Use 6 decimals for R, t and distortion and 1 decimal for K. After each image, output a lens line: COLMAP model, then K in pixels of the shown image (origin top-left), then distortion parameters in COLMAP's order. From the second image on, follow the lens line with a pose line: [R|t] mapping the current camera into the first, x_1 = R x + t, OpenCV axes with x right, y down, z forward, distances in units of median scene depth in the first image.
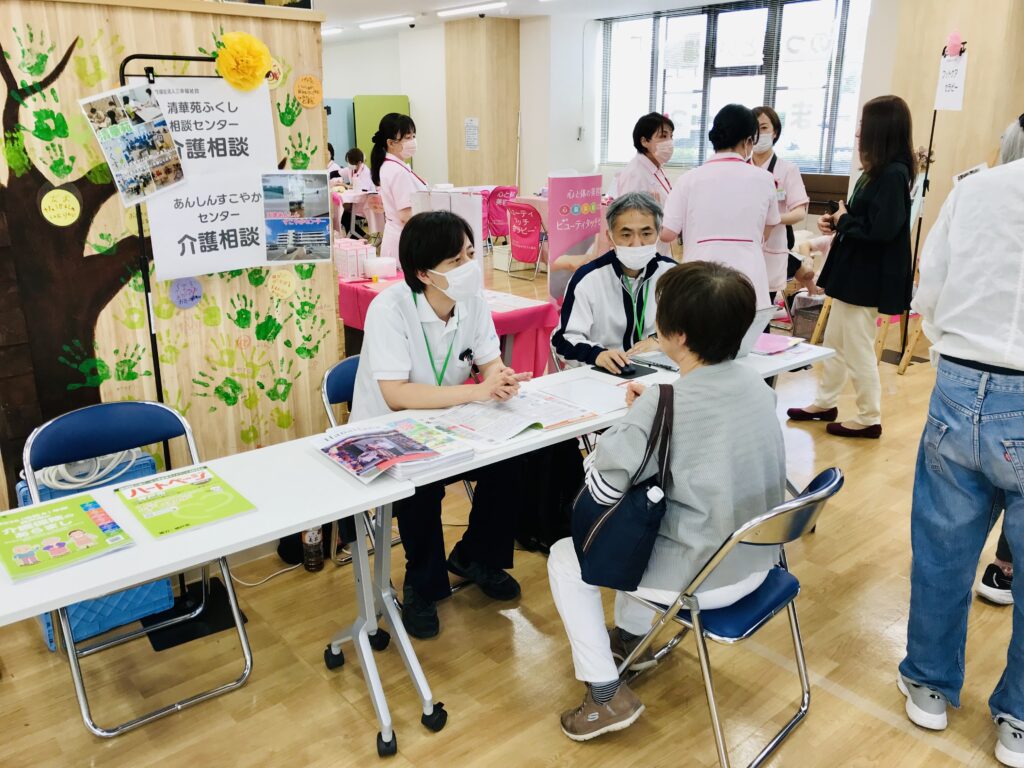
lens RADIAL K [[833.0, 0, 506.9], [0, 833.0, 378.8], [0, 0, 1]] dist [0.045903, -0.046853]
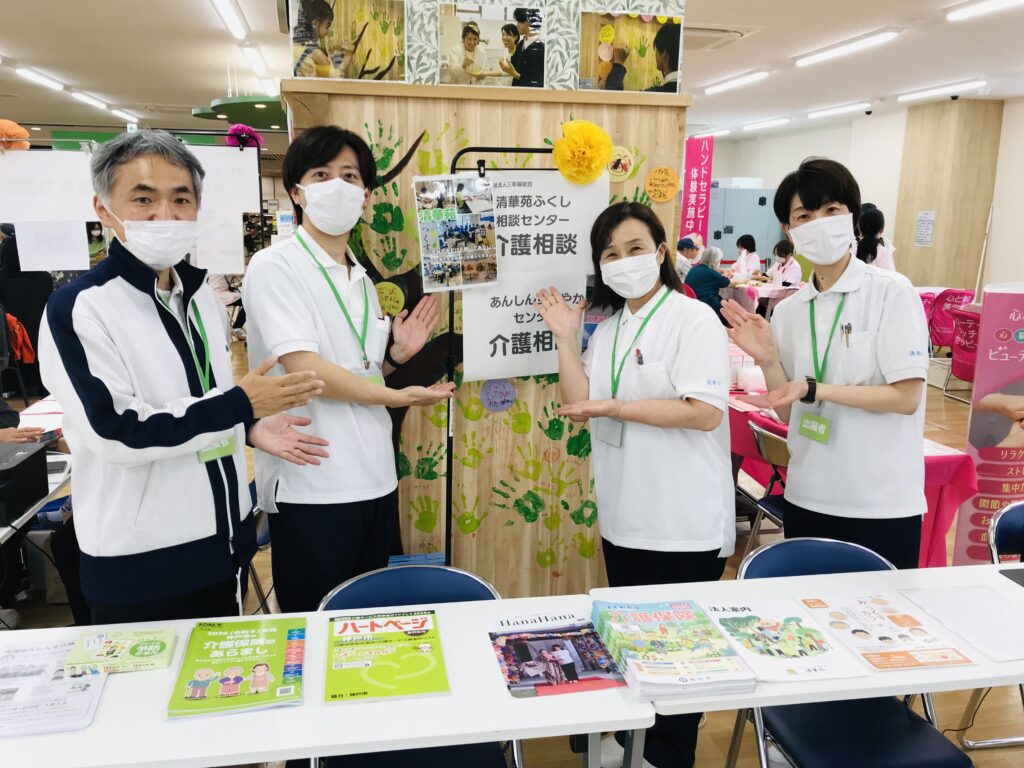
lens RADIAL K [[833.0, 0, 506.9], [0, 833.0, 378.8], [0, 0, 1]] dist [0.045903, -0.046853]
pose [[0.870840, 0.111845, -0.478673, 0.065621], [-0.159035, 0.985505, -0.059058, -0.067342], [0.465129, 0.127556, 0.876005, 0.193140]]
